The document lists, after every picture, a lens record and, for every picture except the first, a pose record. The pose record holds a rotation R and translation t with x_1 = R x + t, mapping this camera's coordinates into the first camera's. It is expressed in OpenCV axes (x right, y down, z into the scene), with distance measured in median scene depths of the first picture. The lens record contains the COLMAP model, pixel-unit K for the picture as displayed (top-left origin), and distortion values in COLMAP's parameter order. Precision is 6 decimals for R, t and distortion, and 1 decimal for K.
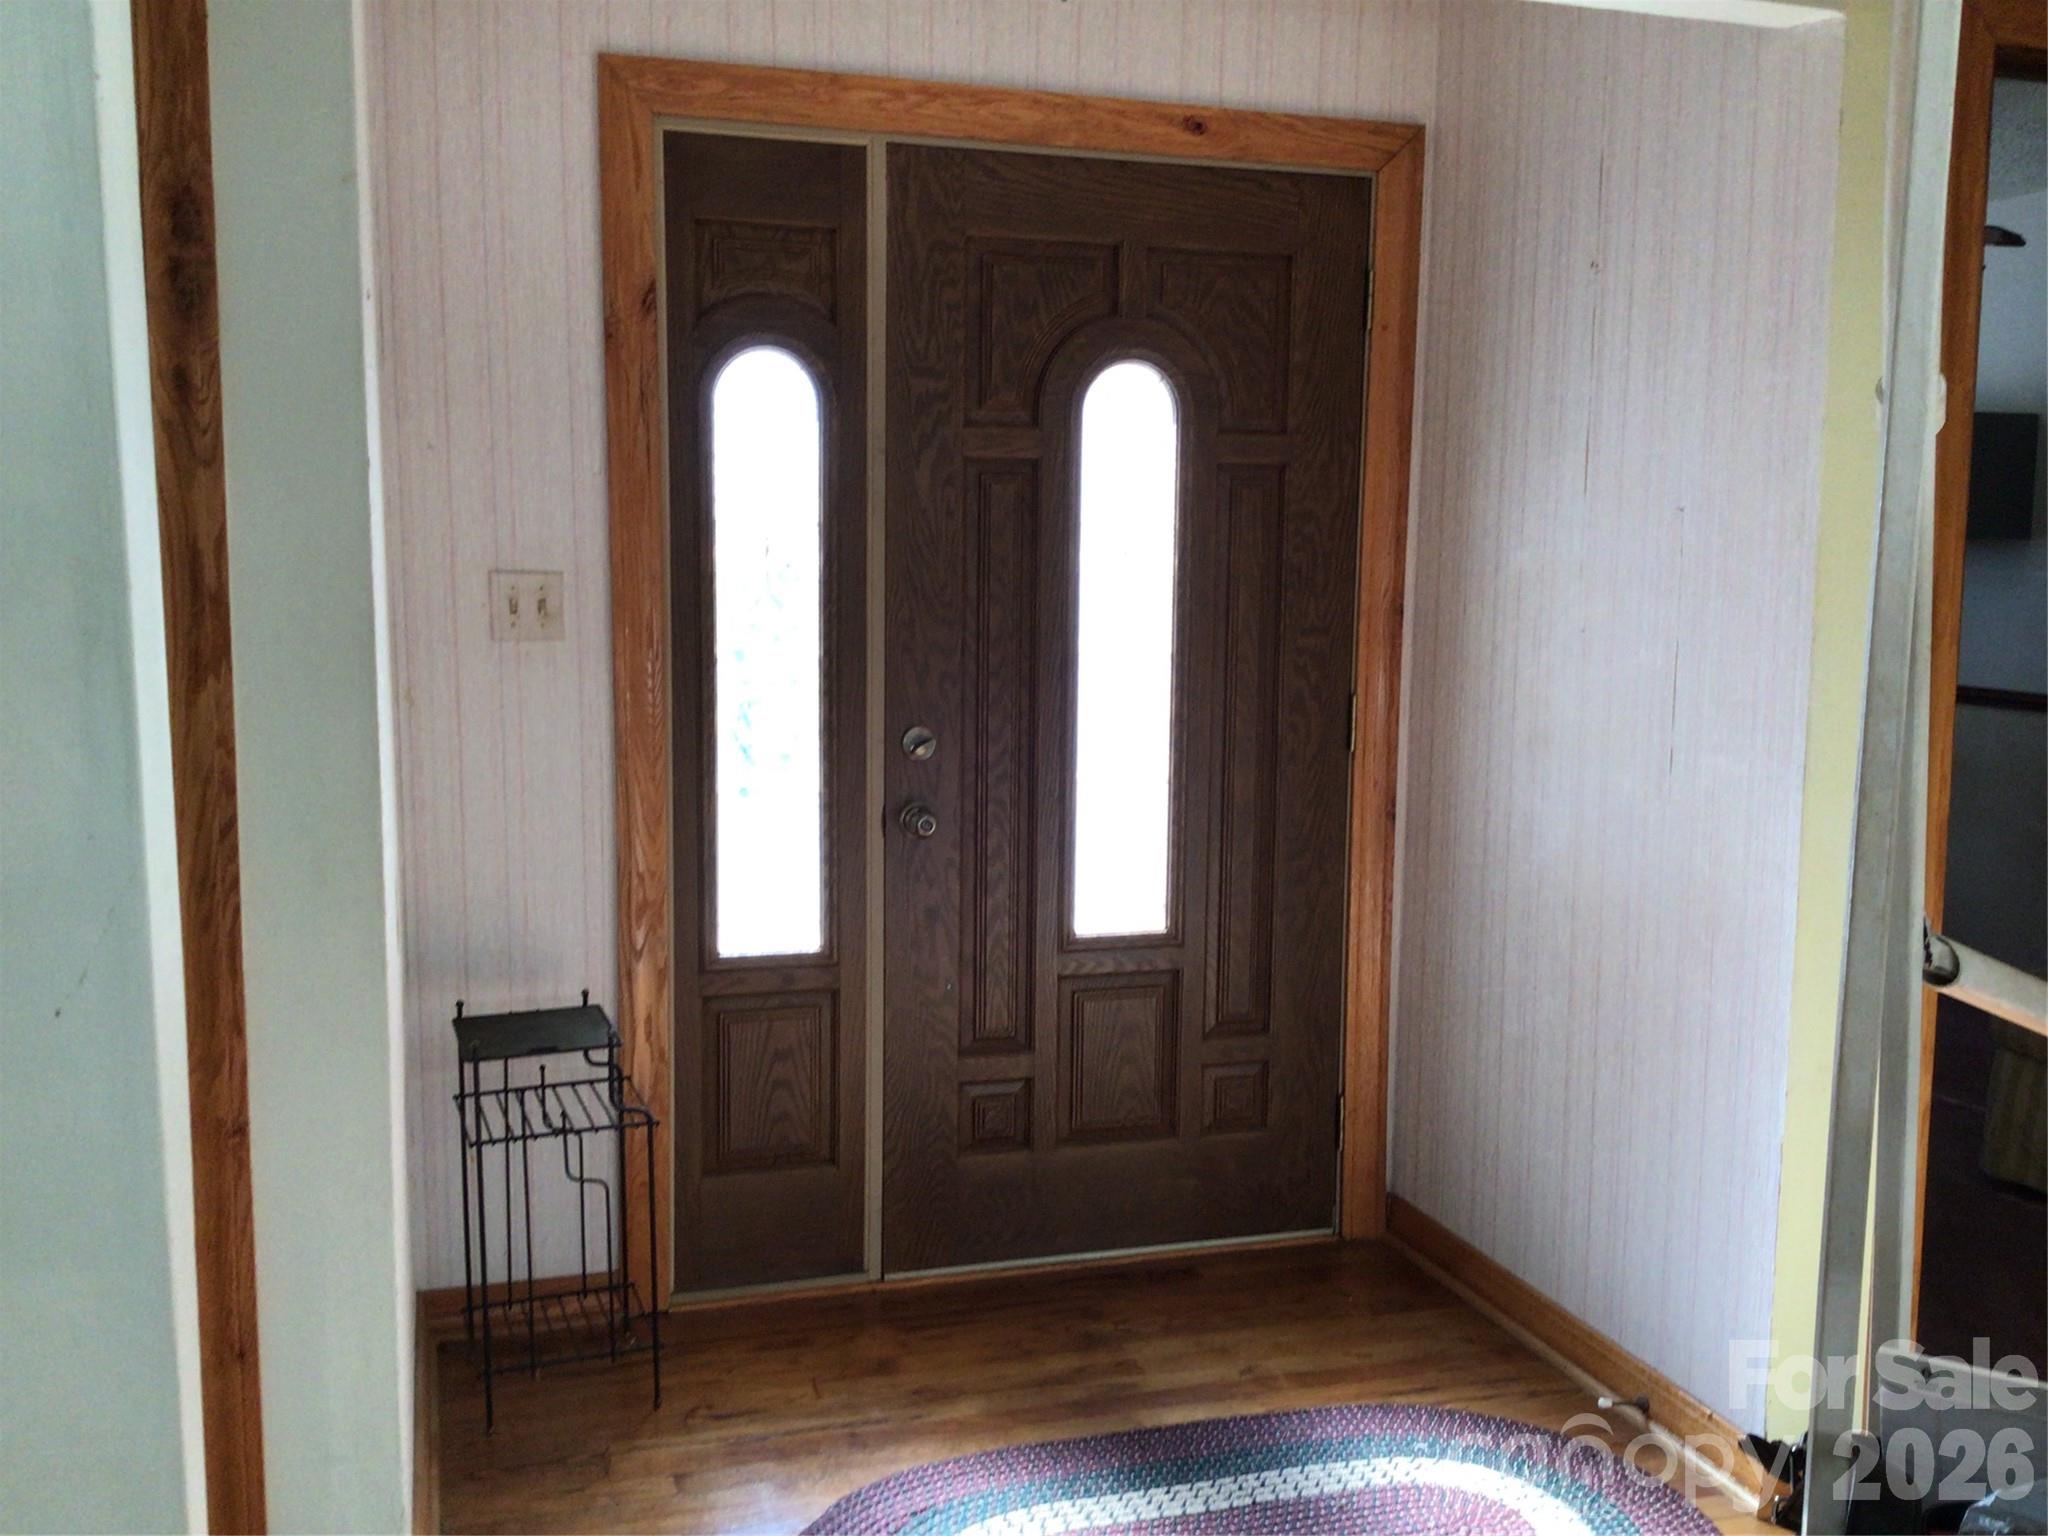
lens RADIAL K [[1856.3, 0, 1051.0], [0, 1856.3, 761.3], [0, 0, 1]] dist [0.110382, -0.217329]
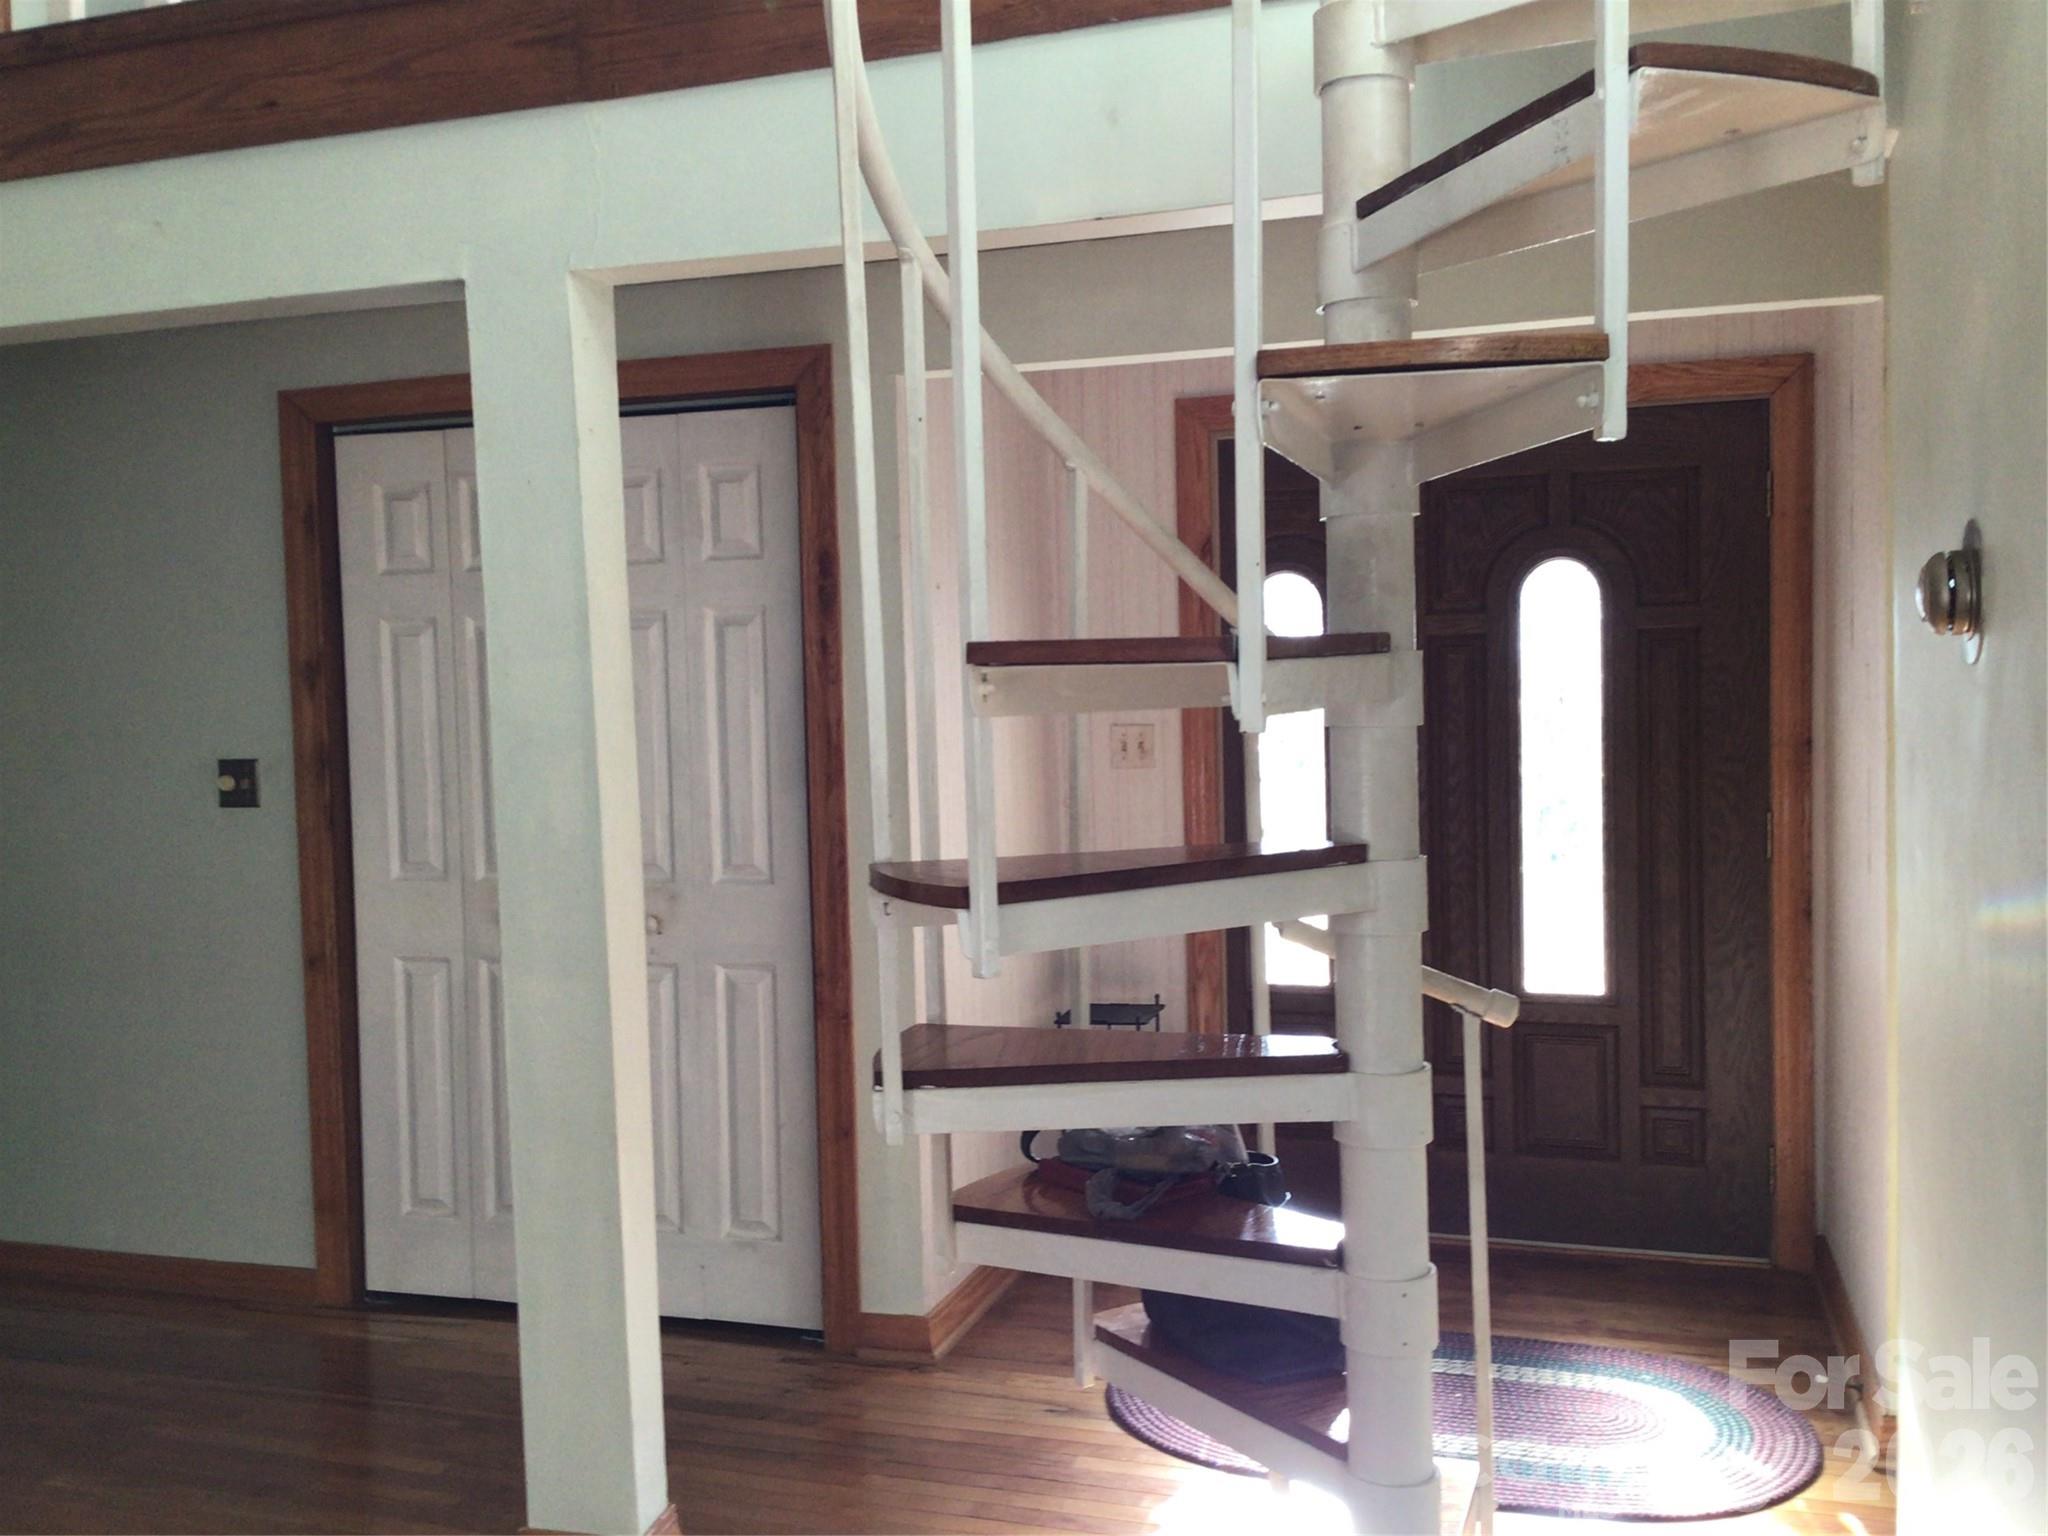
lens RADIAL K [[1856.3, 0, 1051.0], [0, 1856.3, 761.3], [0, 0, 1]] dist [0.110382, -0.217329]
pose [[0.819553, -0.002647, -0.572997, 0.511779], [-0.035611, 0.997821, -0.055543, 0.017352], [0.571896, 0.065925, 0.817673, -0.290716]]
